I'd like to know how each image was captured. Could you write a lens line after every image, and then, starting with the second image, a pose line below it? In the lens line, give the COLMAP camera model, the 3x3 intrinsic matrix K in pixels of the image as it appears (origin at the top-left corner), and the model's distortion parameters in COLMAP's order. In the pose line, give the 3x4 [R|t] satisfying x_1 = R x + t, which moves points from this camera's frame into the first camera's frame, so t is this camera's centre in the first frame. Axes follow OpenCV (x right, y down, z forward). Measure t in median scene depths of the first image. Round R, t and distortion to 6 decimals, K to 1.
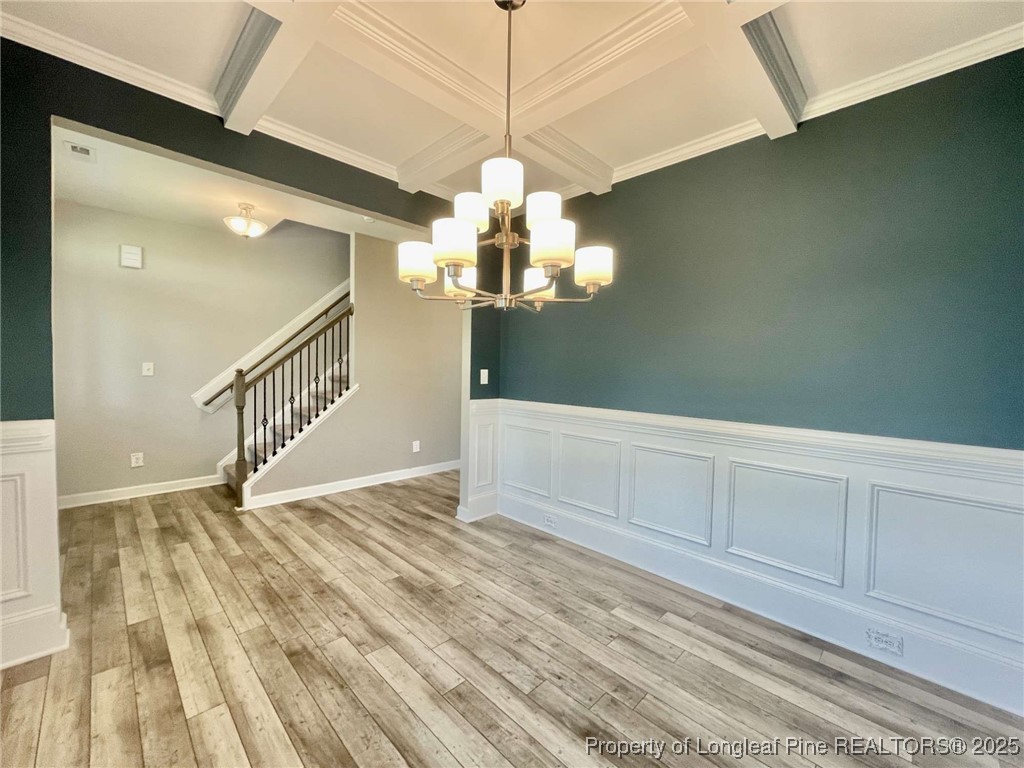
lens RADIAL K [[416.1, 0, 512.4], [0, 416.1, 382.5], [0, 0, 1]] dist [-0.001175, -0.000223]
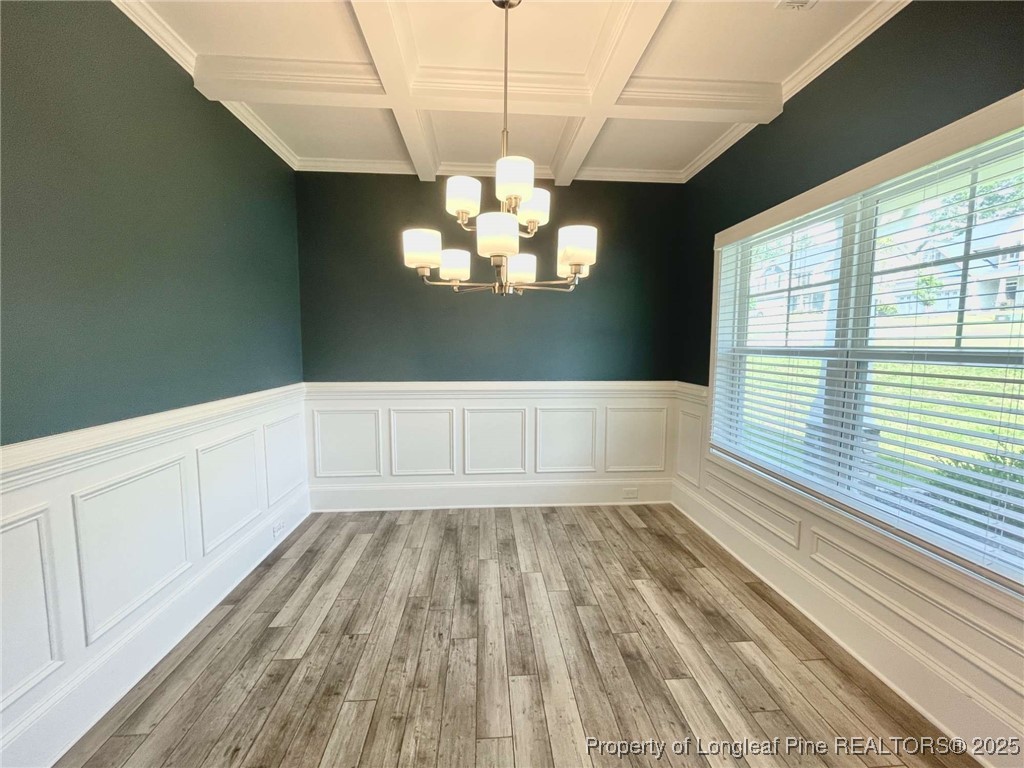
lens RADIAL K [[416.1, 0, 512.4], [0, 416.1, 382.5], [0, 0, 1]] dist [-0.001175, -0.000223]
pose [[-0.754183, -0.085633, 0.651057, -0.684782], [0.003856, 0.990866, 0.134794, -0.085634], [-0.656653, 0.104170, -0.746964, 1.637159]]
